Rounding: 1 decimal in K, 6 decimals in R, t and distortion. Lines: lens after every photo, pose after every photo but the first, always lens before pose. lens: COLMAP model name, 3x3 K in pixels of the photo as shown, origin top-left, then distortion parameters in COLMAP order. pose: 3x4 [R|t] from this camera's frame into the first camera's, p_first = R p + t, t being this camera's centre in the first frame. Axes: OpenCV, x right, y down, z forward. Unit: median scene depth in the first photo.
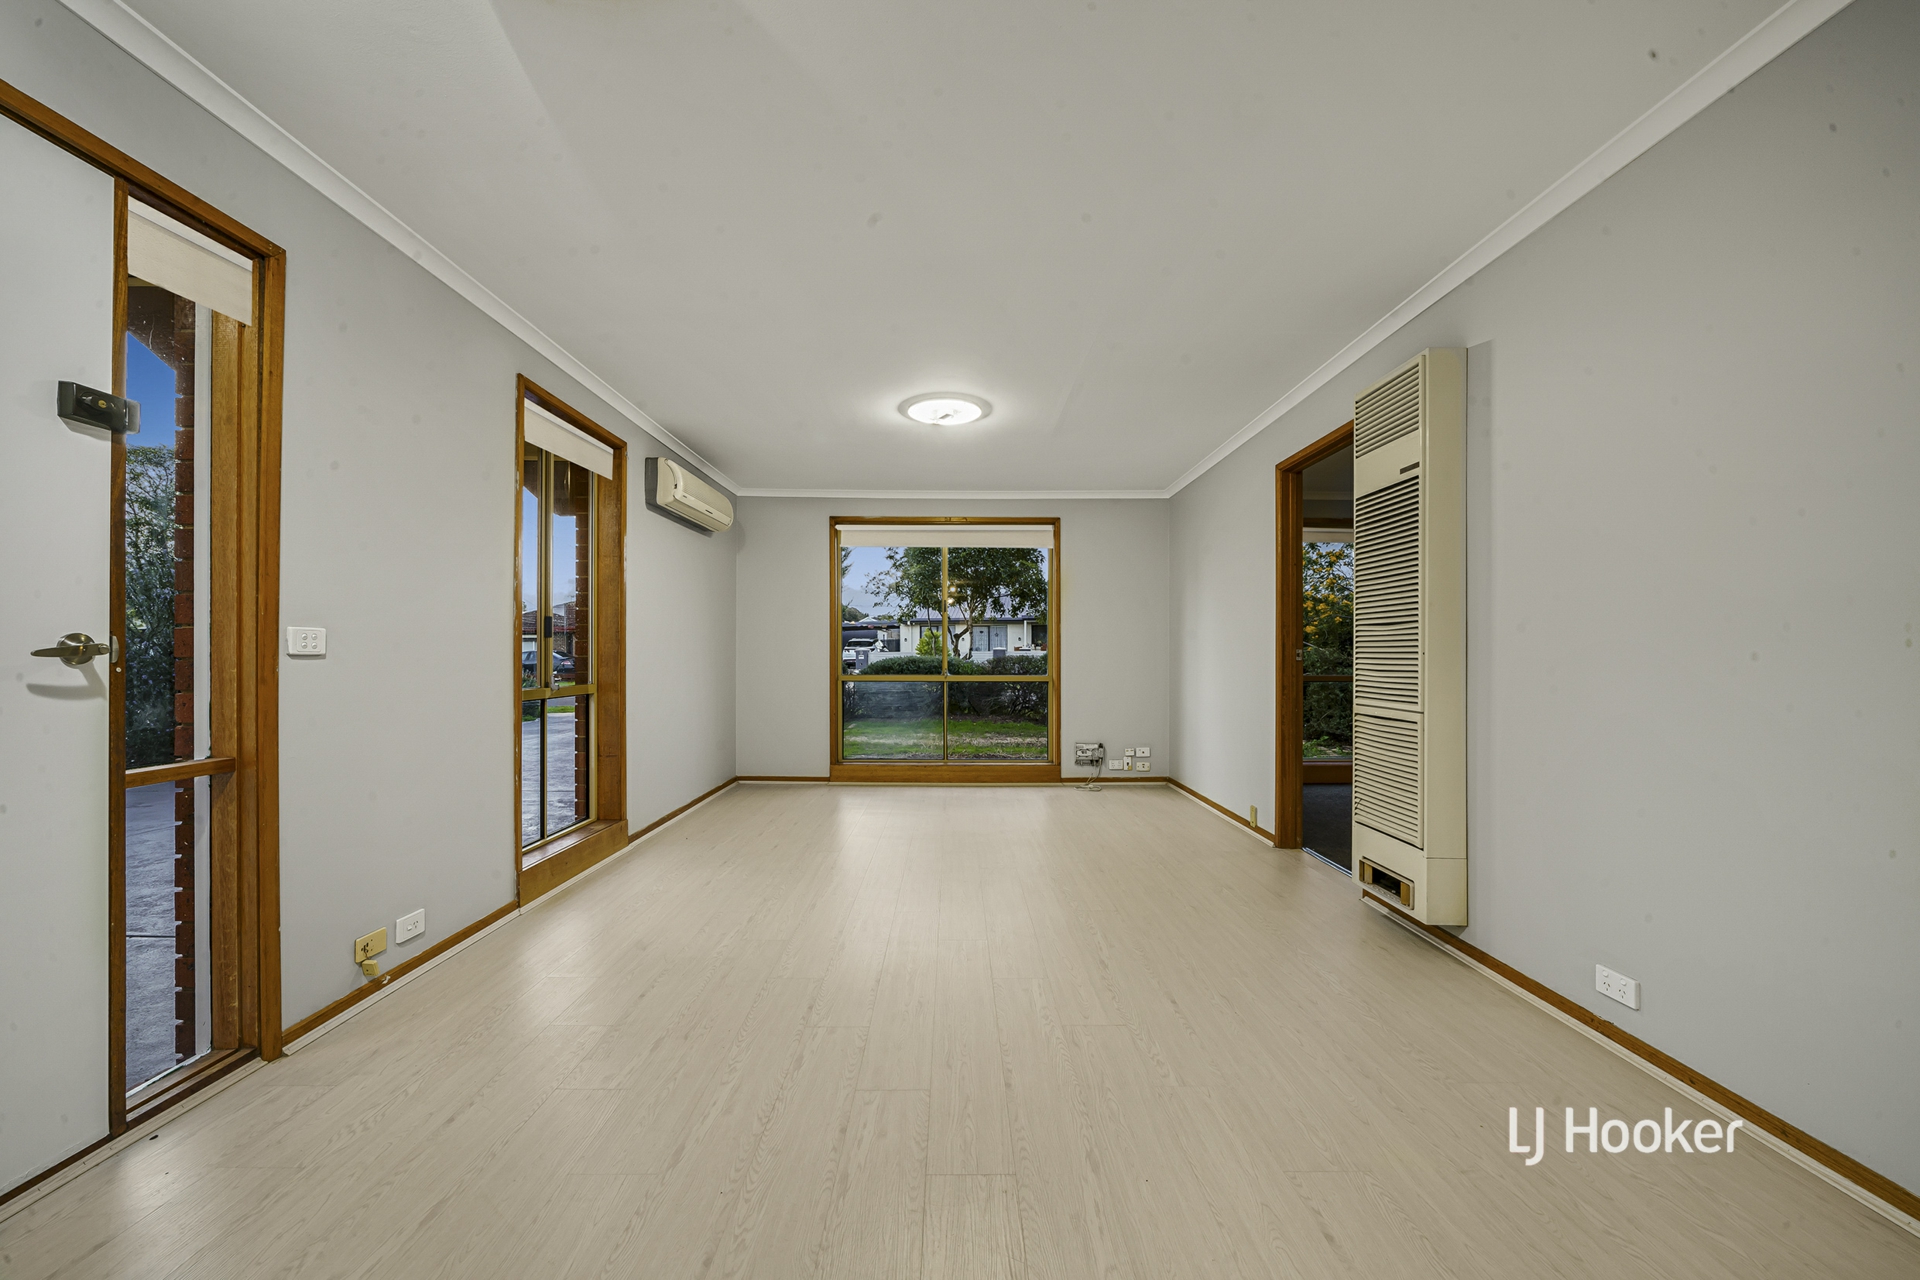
lens RADIAL K [[699.8, 0, 961.0], [0, 699.8, 653.7], [0, 0, 1]] dist [-0.001836, -0.000083]
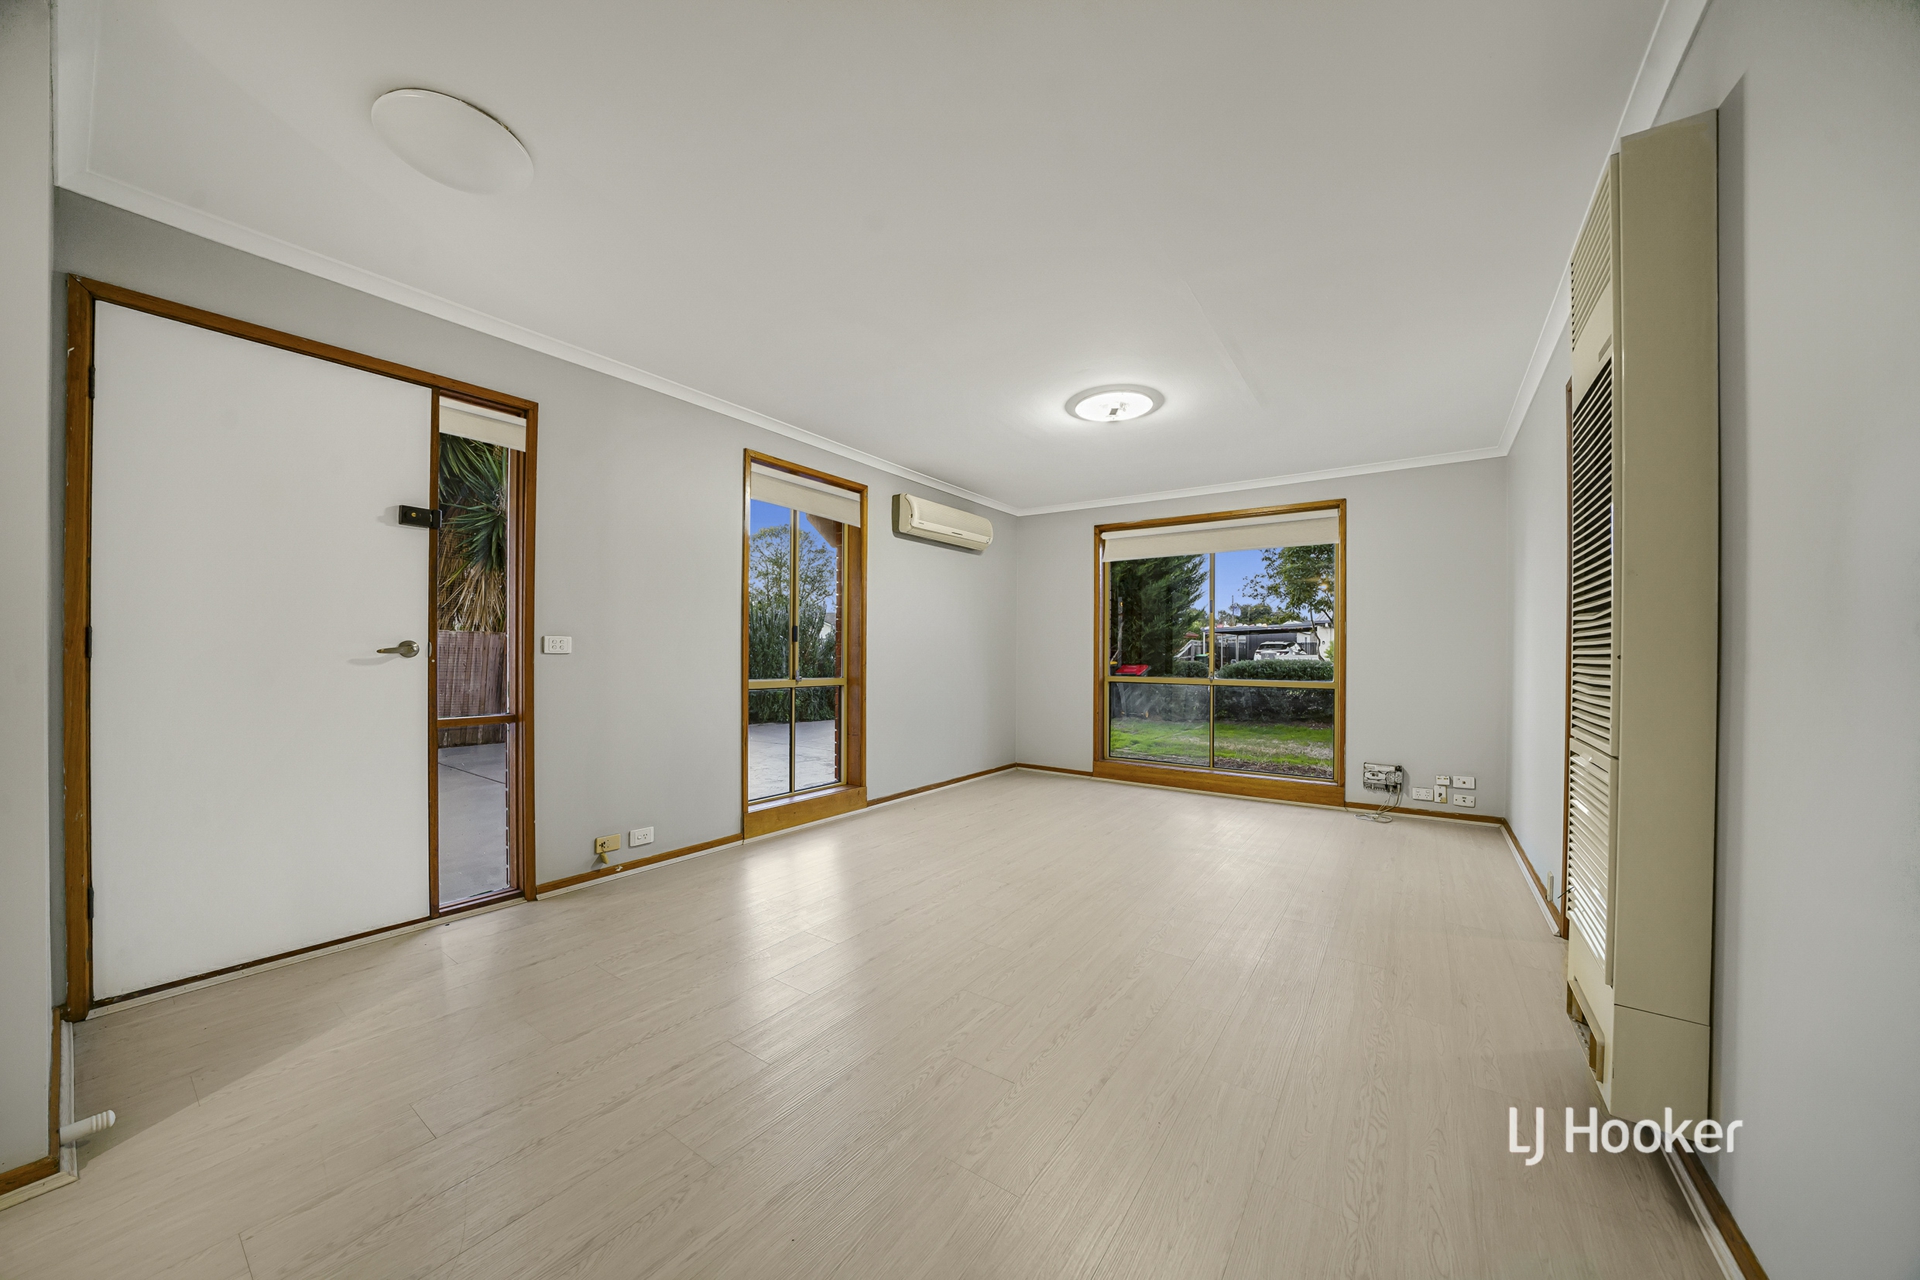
lens RADIAL K [[640.5, 0, 999.0], [0, 640.5, 657.8], [0, 0, 1]] dist [-0.018709, 0.000017]
pose [[0.829976, 0.006251, -0.557764, 0.329578], [-0.004961, 0.999980, 0.003824, 0.000444], [0.557777, -0.000407, 0.829991, 0.168320]]
